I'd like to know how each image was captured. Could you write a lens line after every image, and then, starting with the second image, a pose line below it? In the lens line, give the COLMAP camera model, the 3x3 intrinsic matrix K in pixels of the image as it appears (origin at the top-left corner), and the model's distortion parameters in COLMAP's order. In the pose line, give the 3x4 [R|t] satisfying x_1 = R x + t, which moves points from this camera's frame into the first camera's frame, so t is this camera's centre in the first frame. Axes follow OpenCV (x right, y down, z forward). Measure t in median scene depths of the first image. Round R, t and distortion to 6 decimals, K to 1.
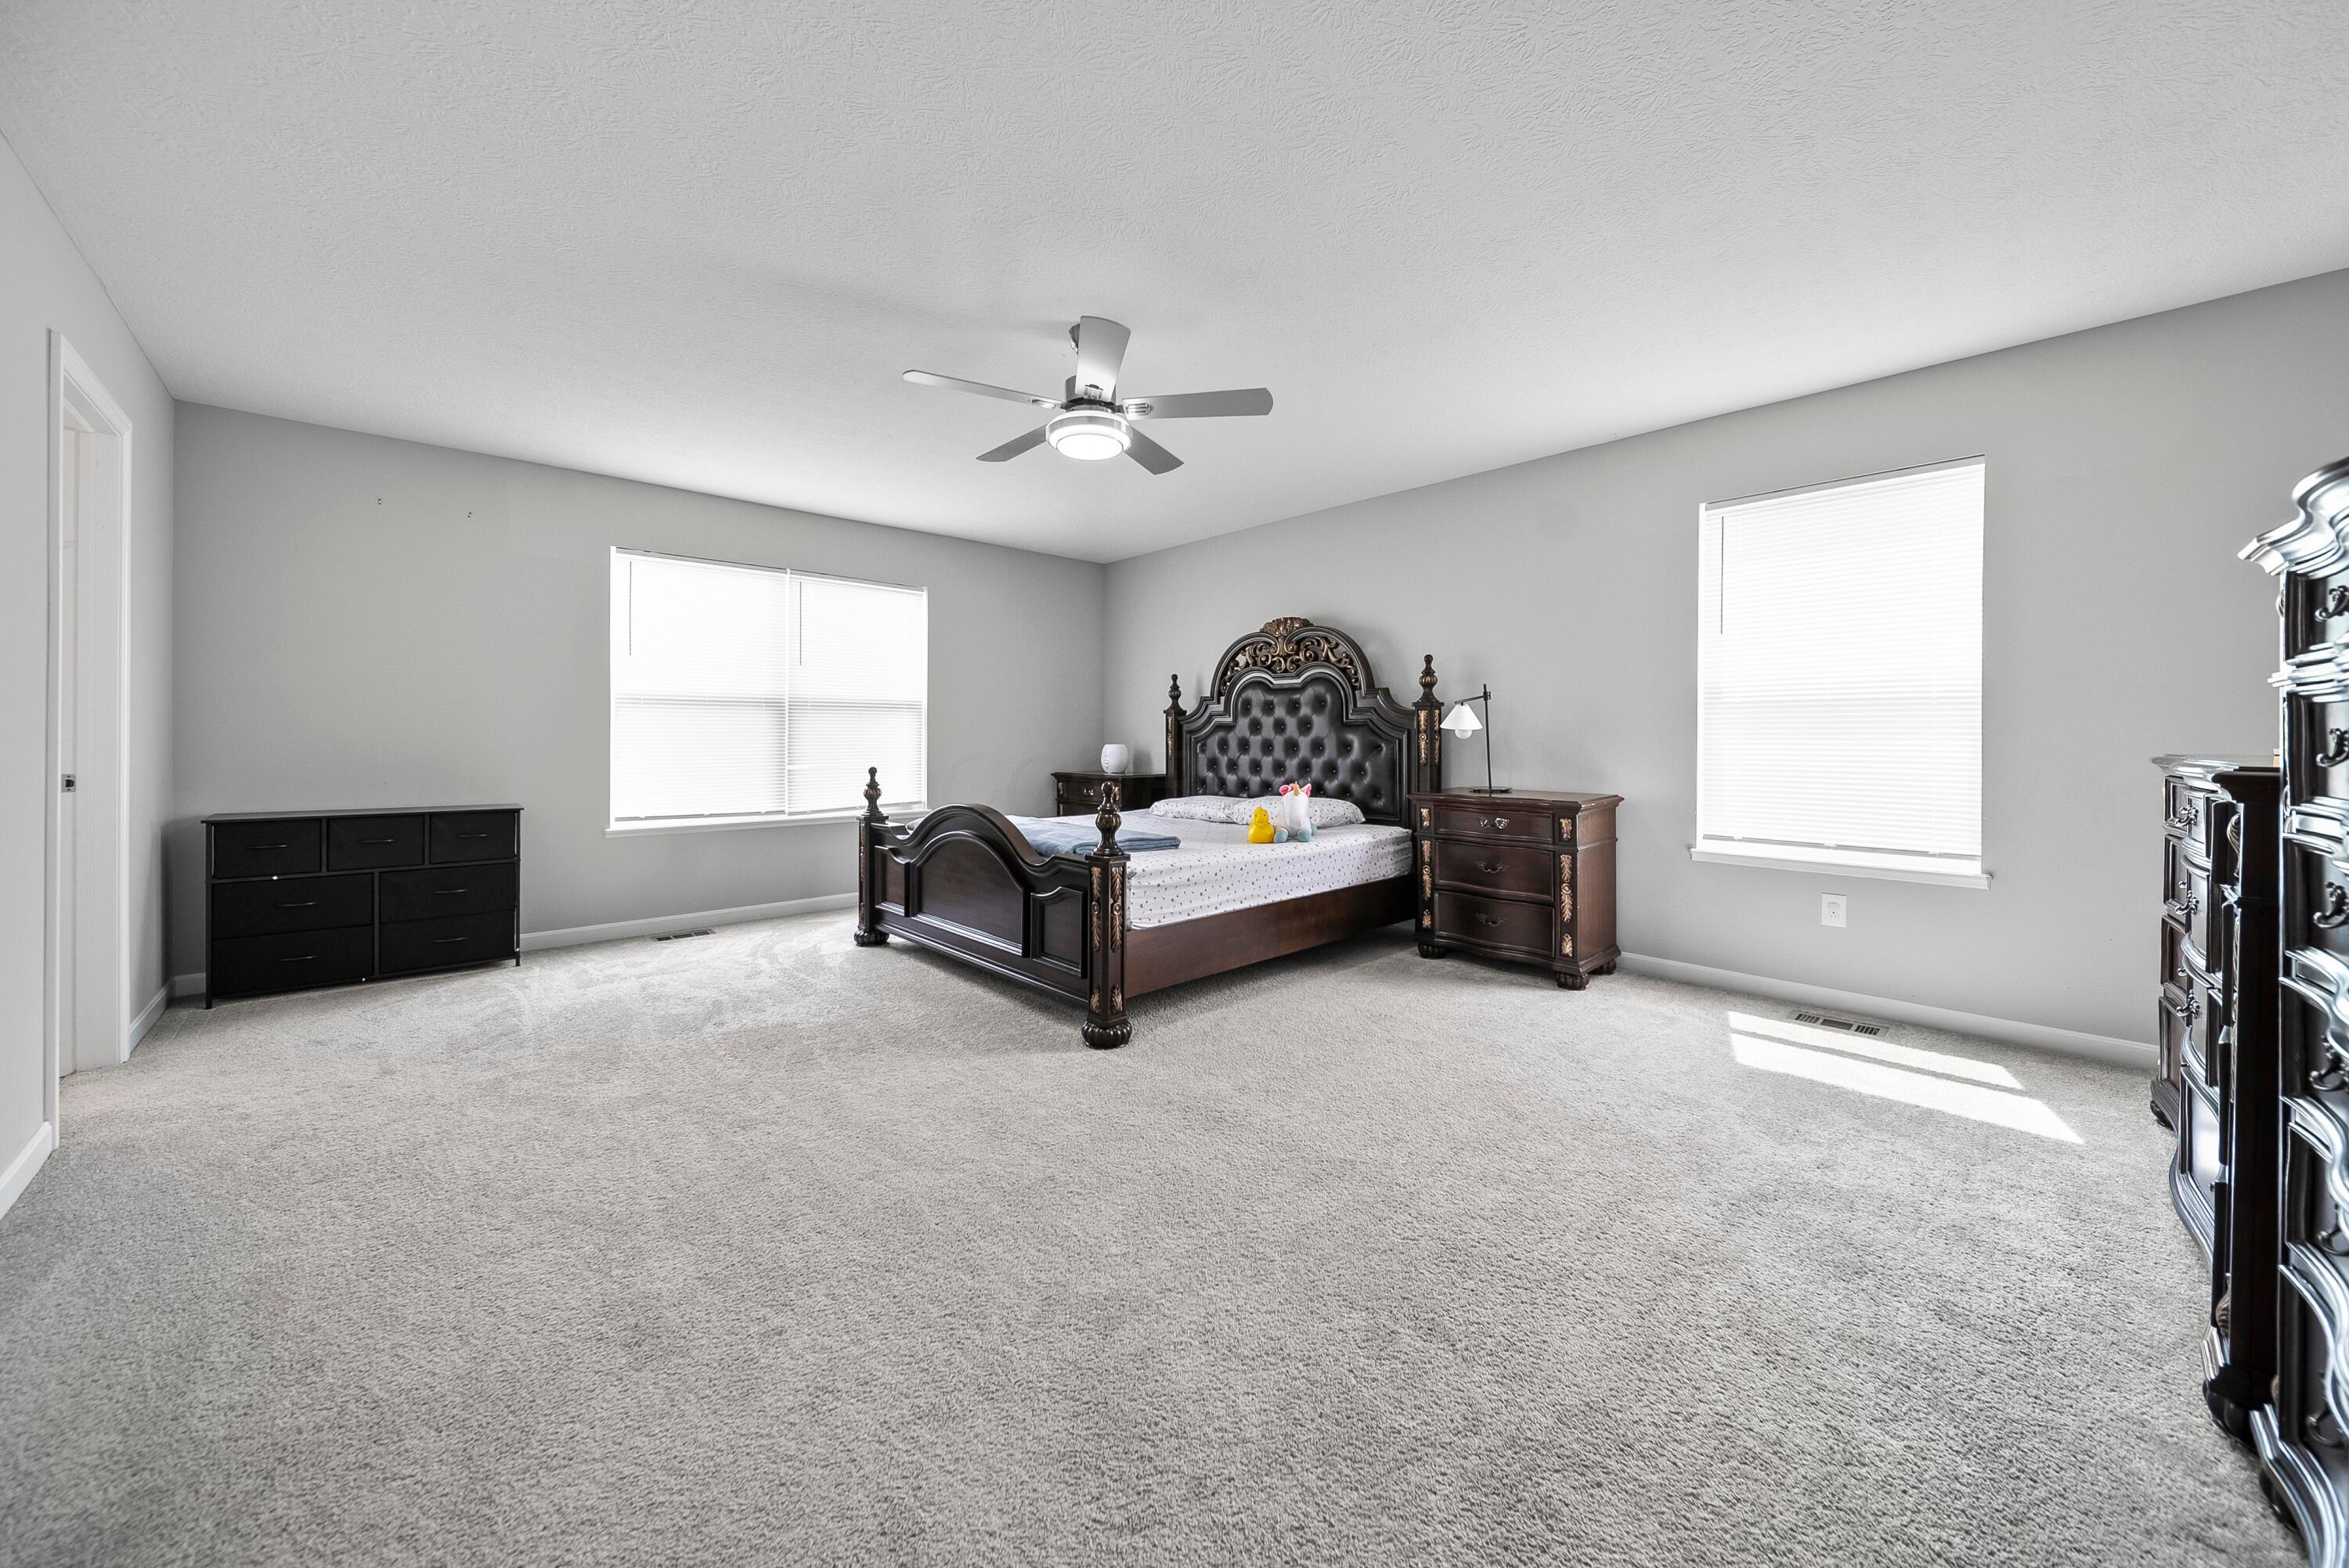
lens RADIAL K [[835.1, 0, 1157.4], [0, 835.1, 742.7], [0, 0, 1]] dist [-0.003031, -0.000246]
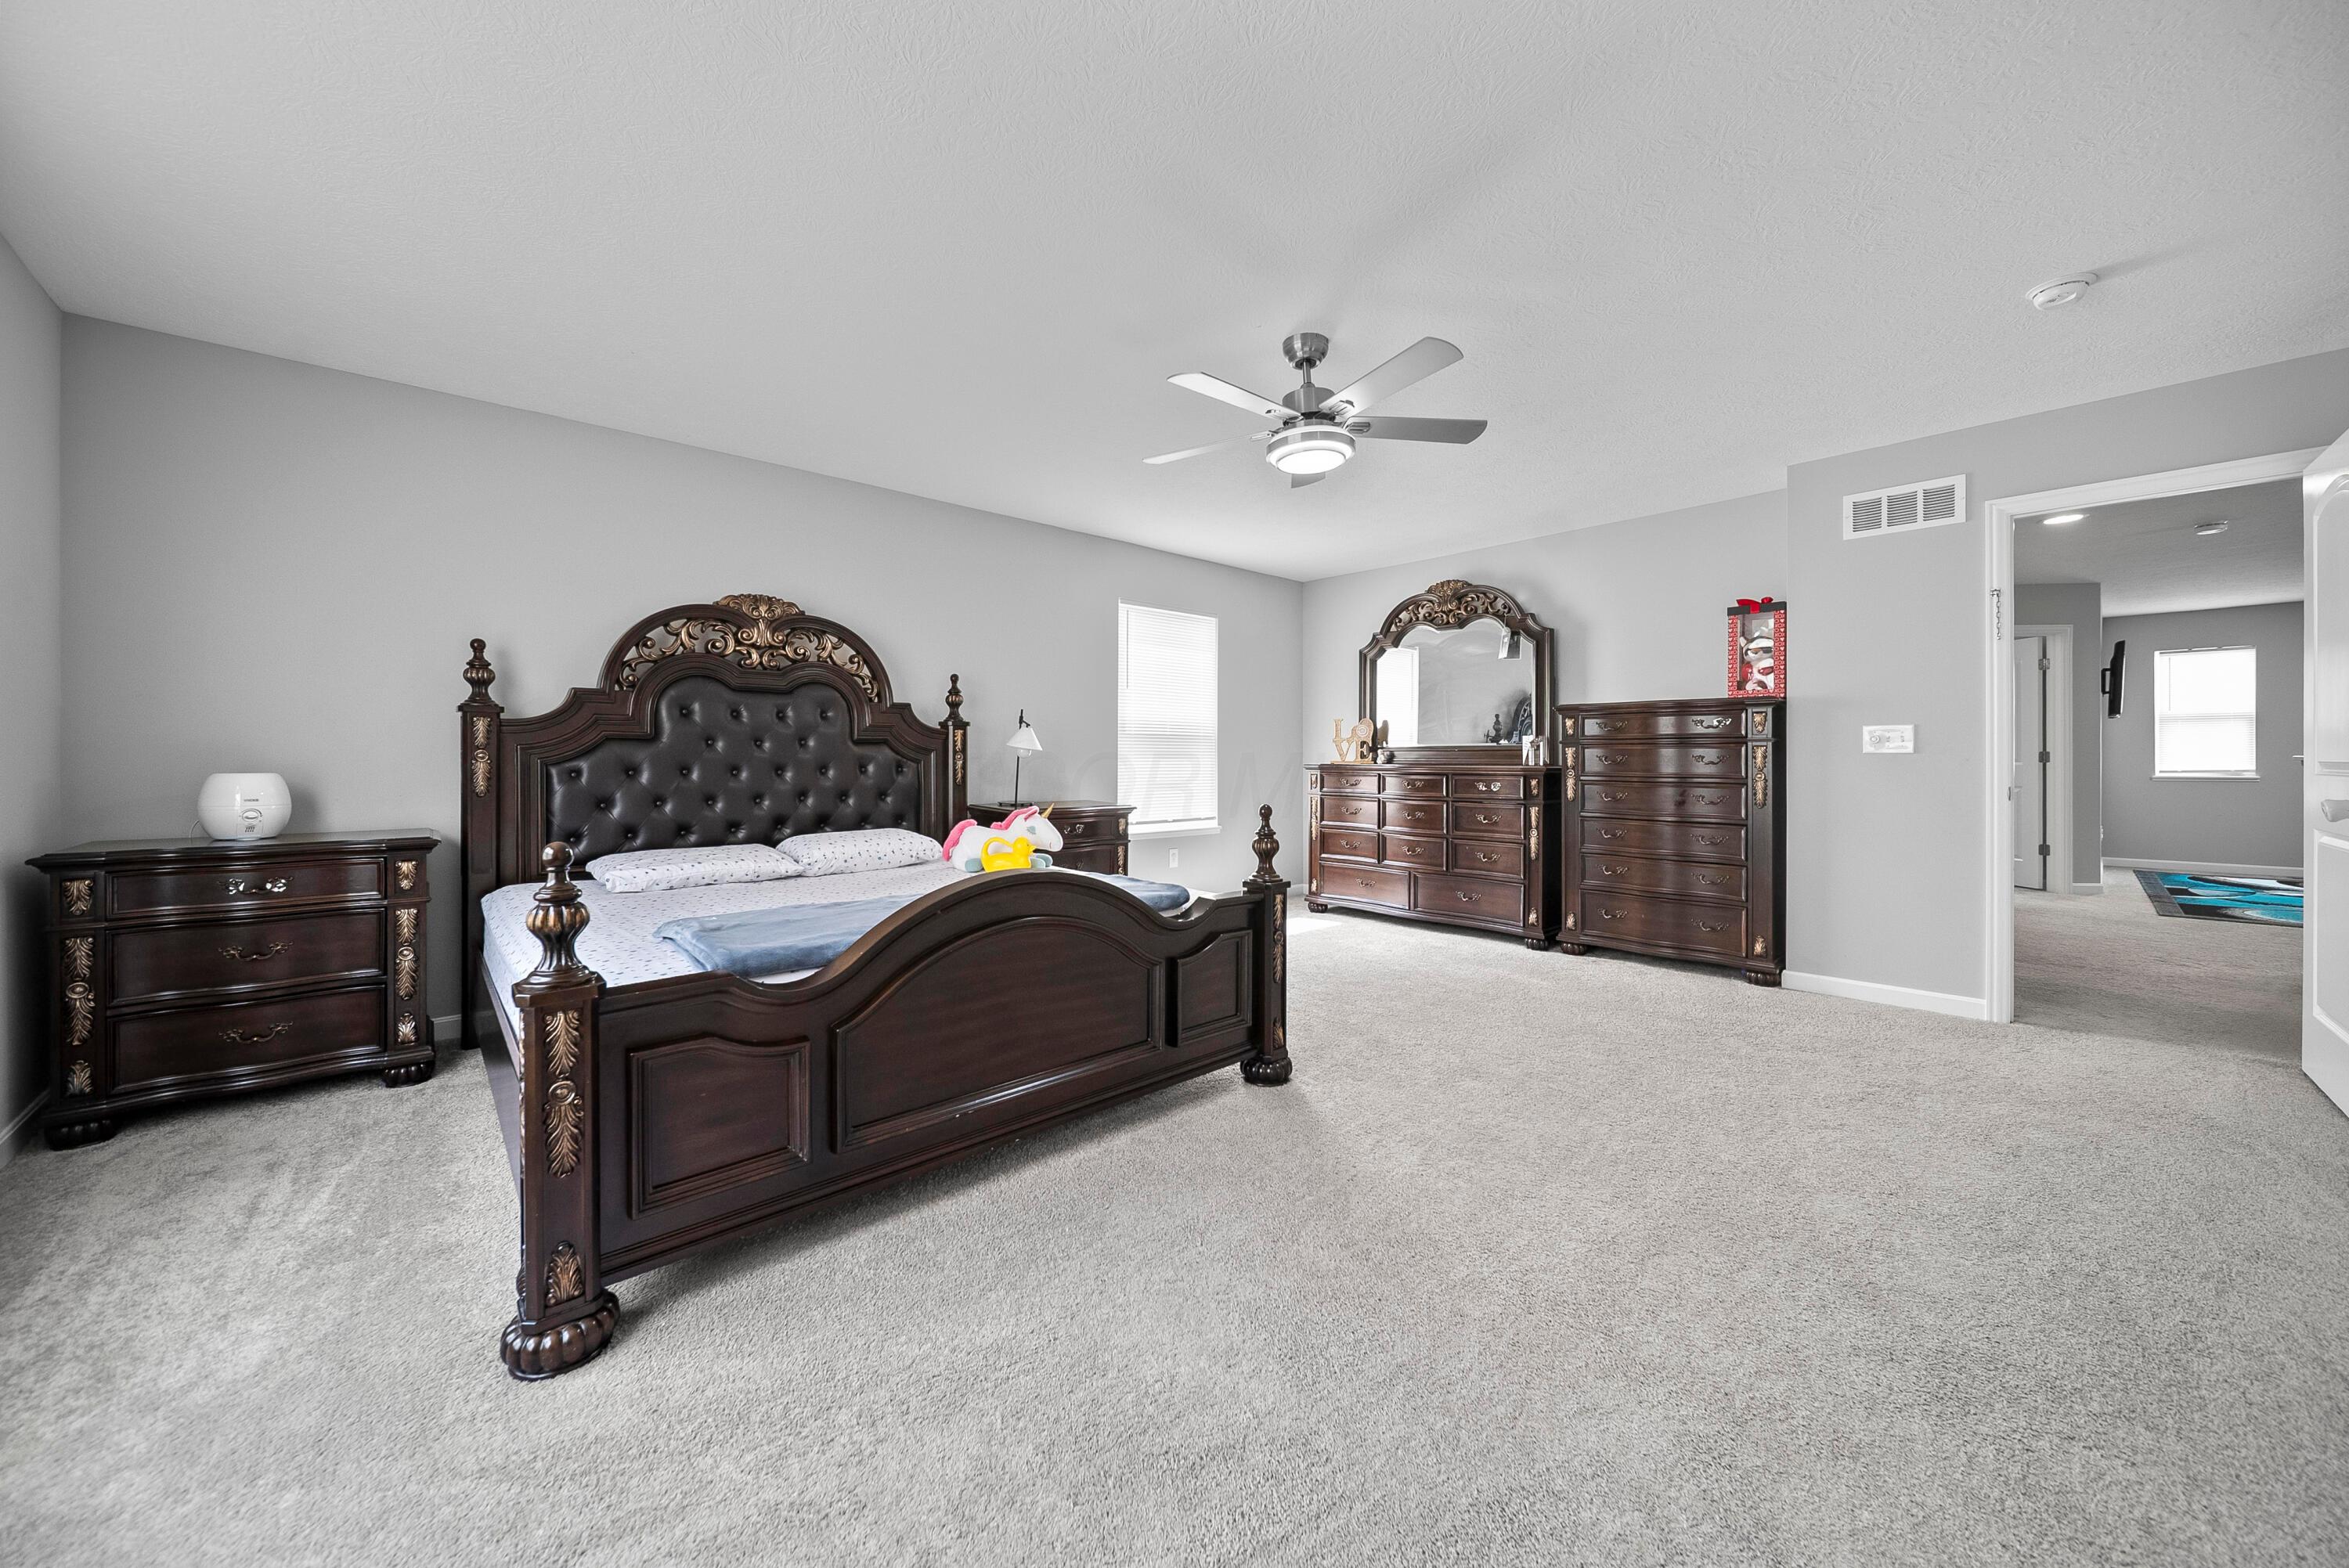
lens RADIAL K [[835.1, 0, 1171.9], [0, 835.1, 763.2], [0, 0, 1]] dist [-0.003031, -0.000246]
pose [[0.002078, -0.010243, 0.999945, -0.659038], [0.004290, 0.999938, 0.010234, -0.007913], [-0.999989, 0.004269, 0.002122, 0.720920]]
